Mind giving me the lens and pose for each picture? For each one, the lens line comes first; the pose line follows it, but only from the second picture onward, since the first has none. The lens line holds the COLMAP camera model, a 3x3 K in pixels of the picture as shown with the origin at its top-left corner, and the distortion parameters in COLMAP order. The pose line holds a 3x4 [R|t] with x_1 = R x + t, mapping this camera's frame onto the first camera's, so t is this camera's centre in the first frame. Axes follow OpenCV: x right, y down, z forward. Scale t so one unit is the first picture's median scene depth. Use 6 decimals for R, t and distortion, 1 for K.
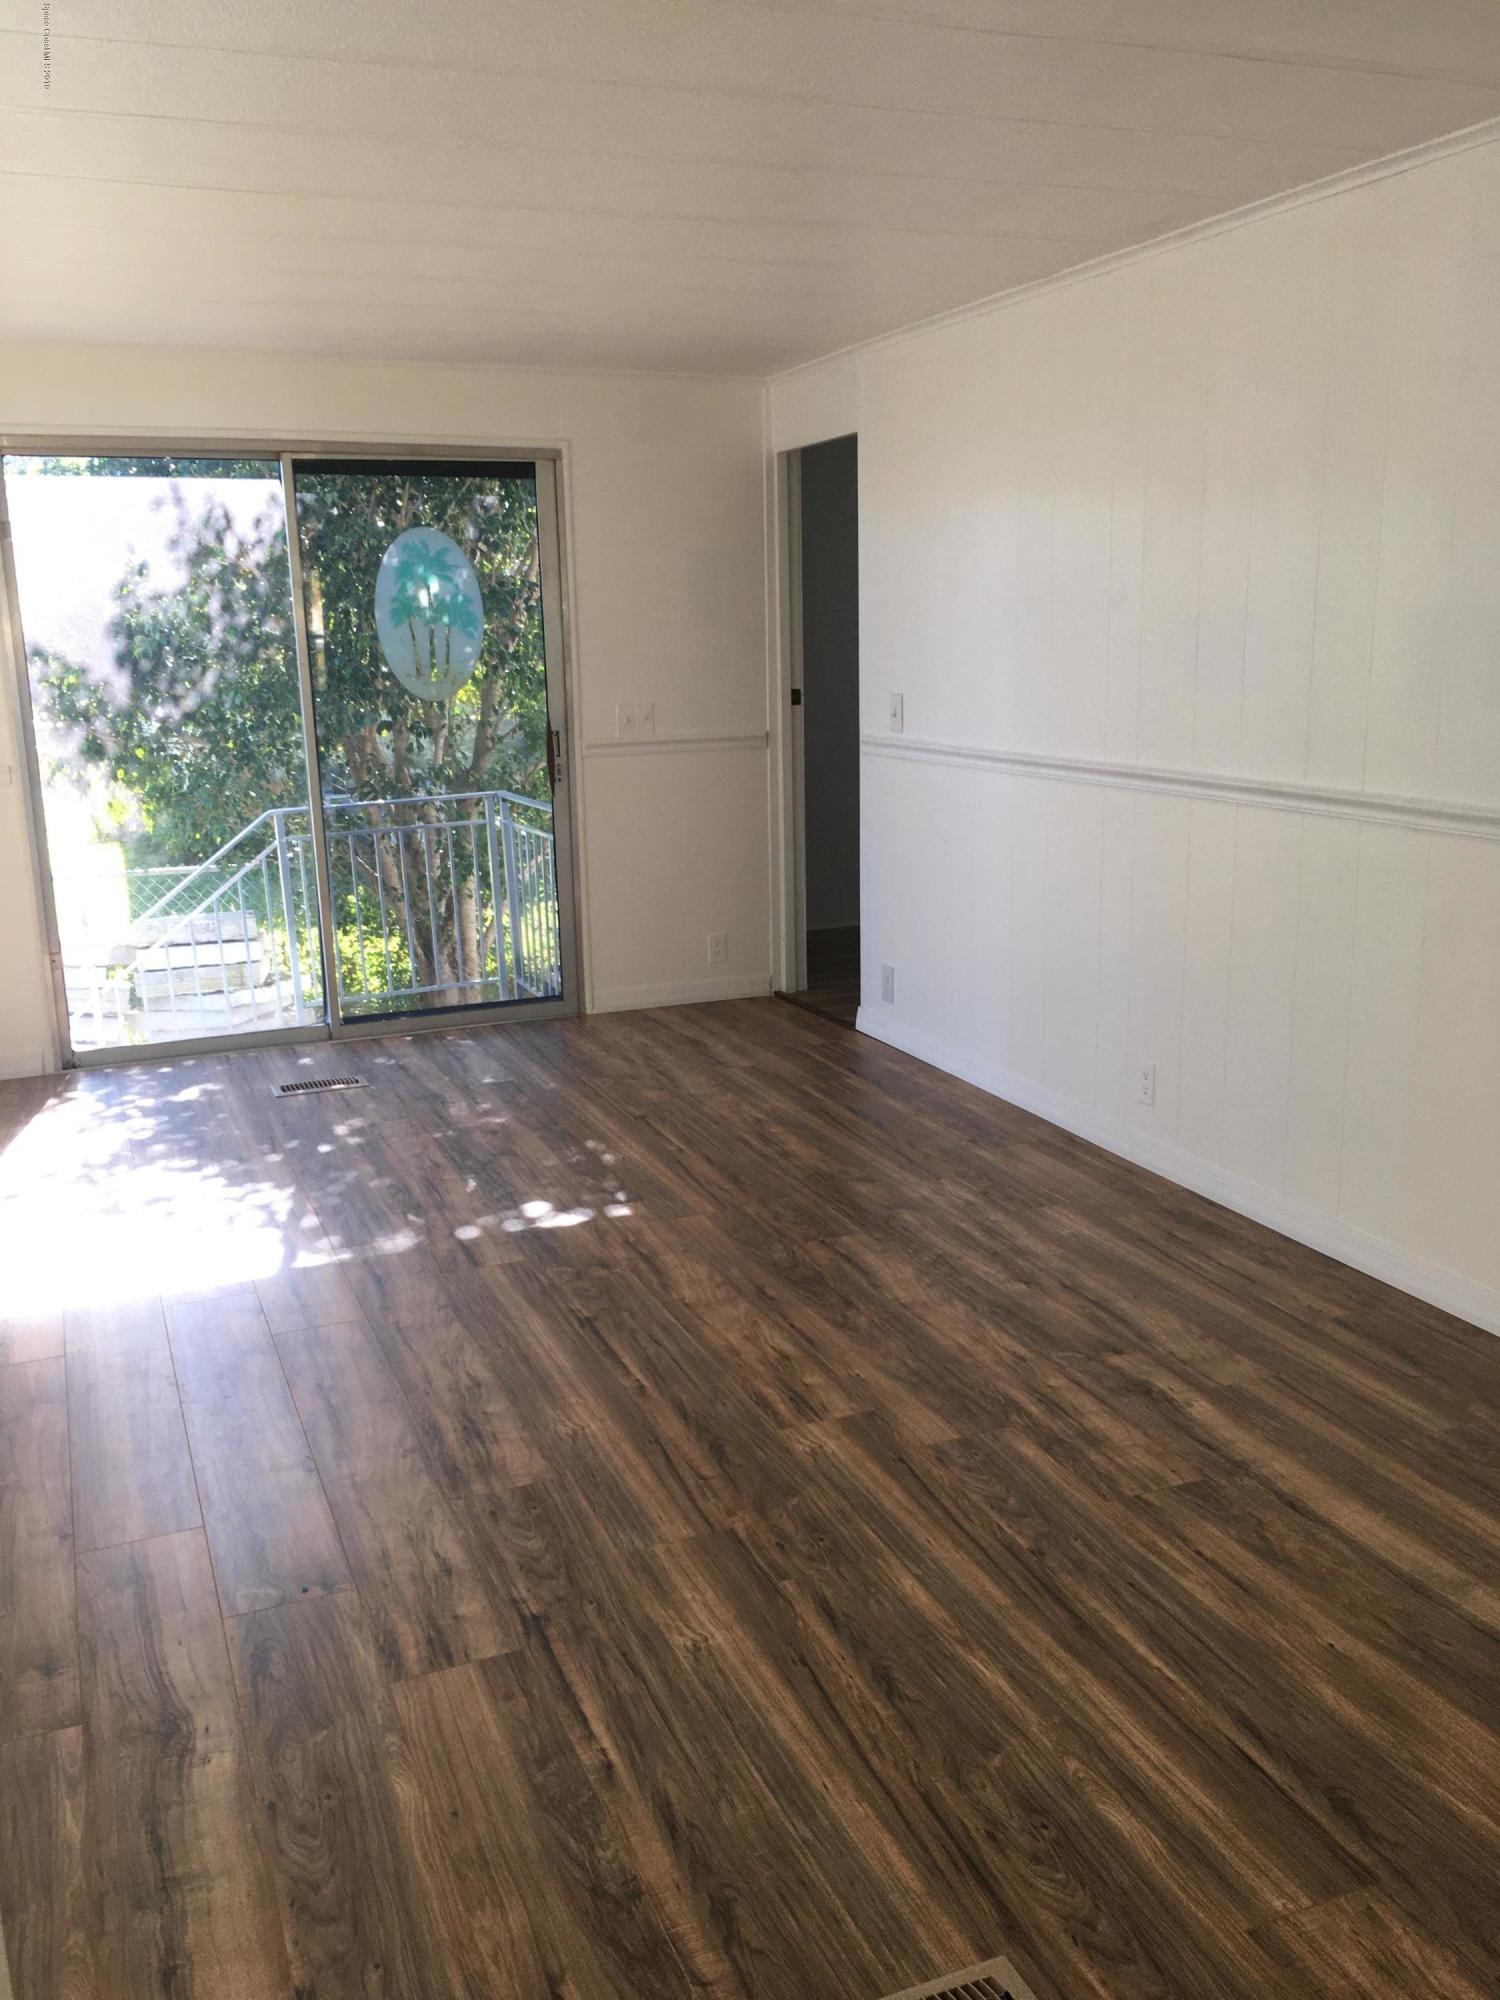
lens RADIAL K [[1698.5, 0, 757.6], [0, 1698.5, 992.9], [0, 0, 1]] dist [0.038179, -0.047303]
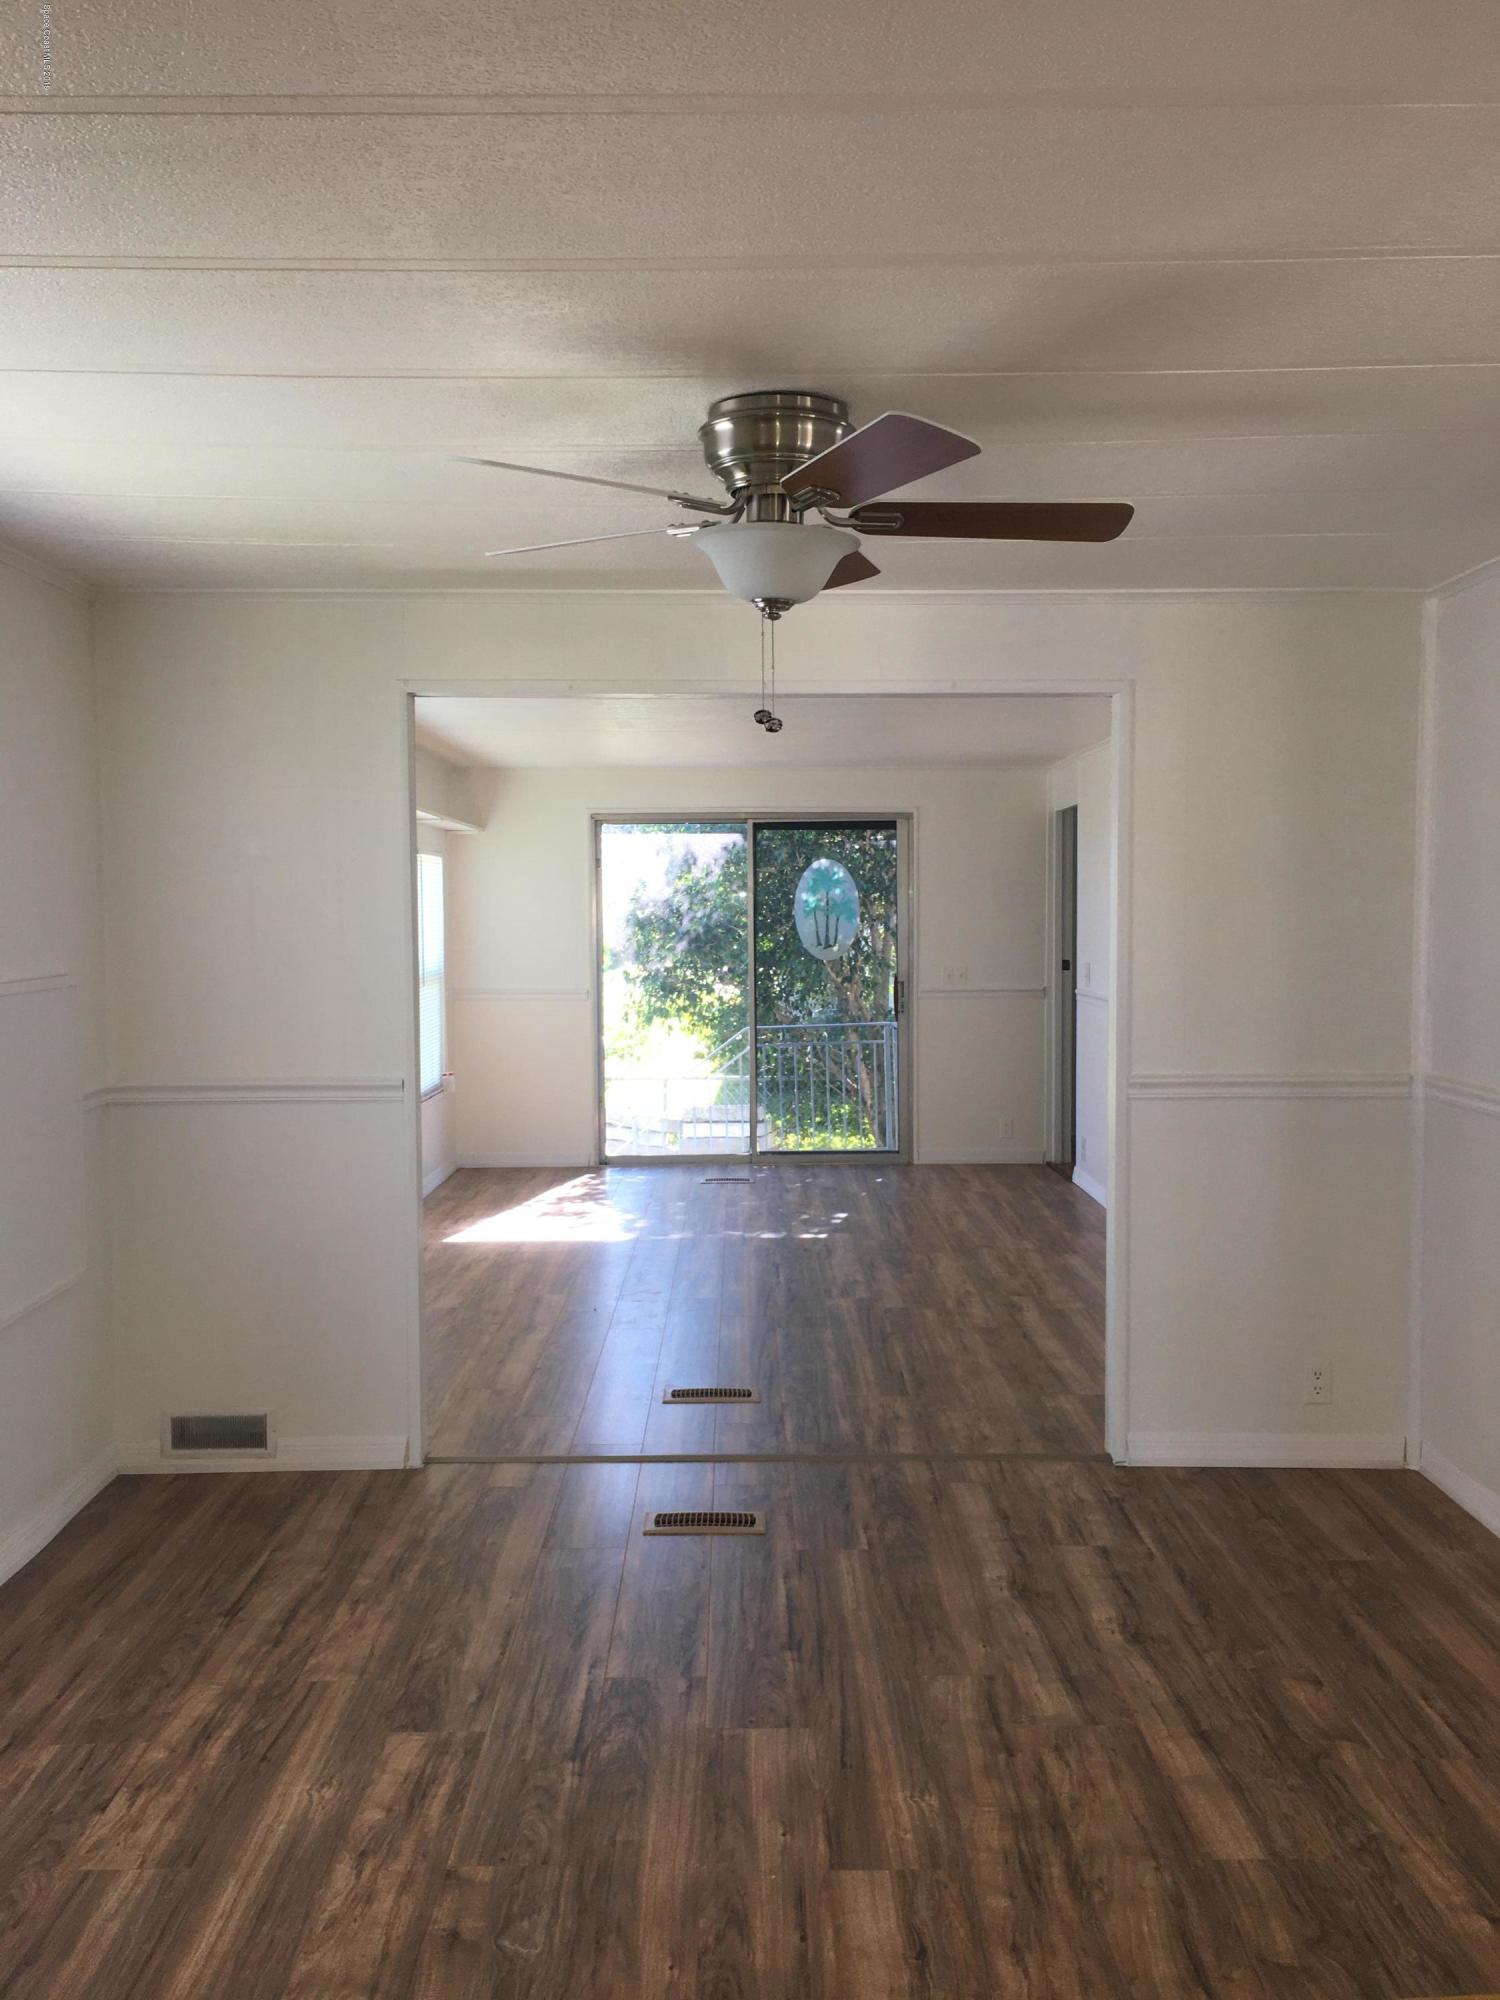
lens RADIAL K [[1698.5, 0, 756.4], [0, 1698.5, 990.1], [0, 0, 1]] dist [0.038179, -0.047303]
pose [[0.926570, 0.033833, -0.374598, 0.383389], [-0.094383, 0.984994, -0.144496, 0.105536], [0.364088, 0.169241, 0.915859, -0.551549]]
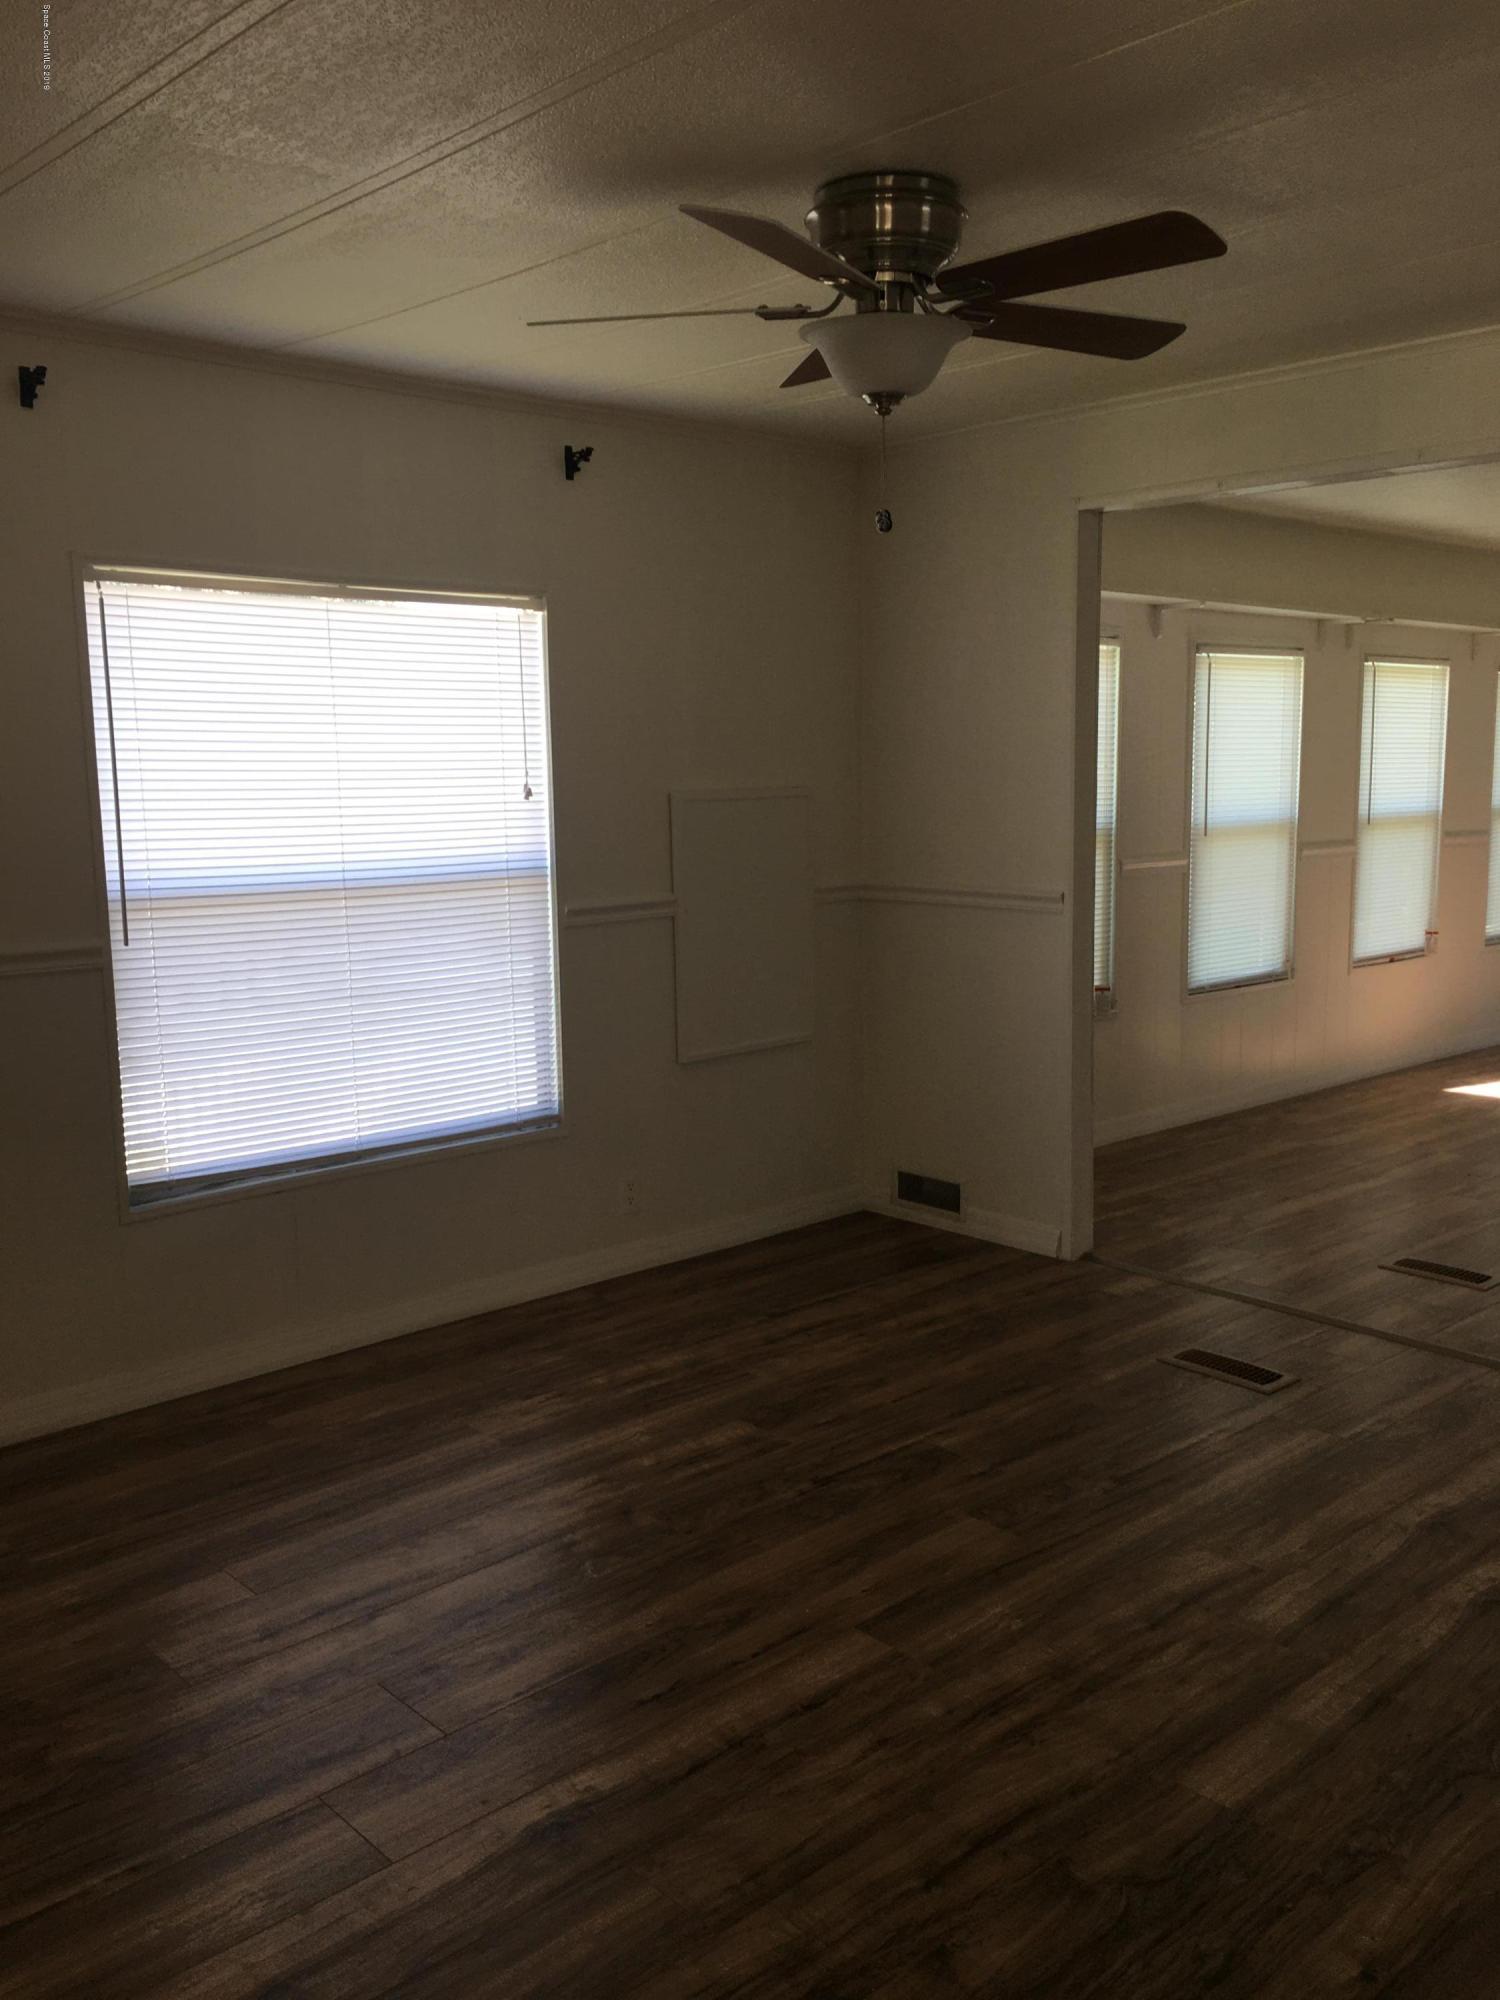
lens RADIAL K [[1698.5, 0, 764.2], [0, 1698.5, 1000.7], [0, 0, 1]] dist [0.038179, -0.047303]
pose [[0.357735, 0.154088, -0.921023, 0.659663], [-0.206227, 0.974977, 0.083014, 0.059091], [0.910767, 0.160243, 0.380560, -0.310940]]
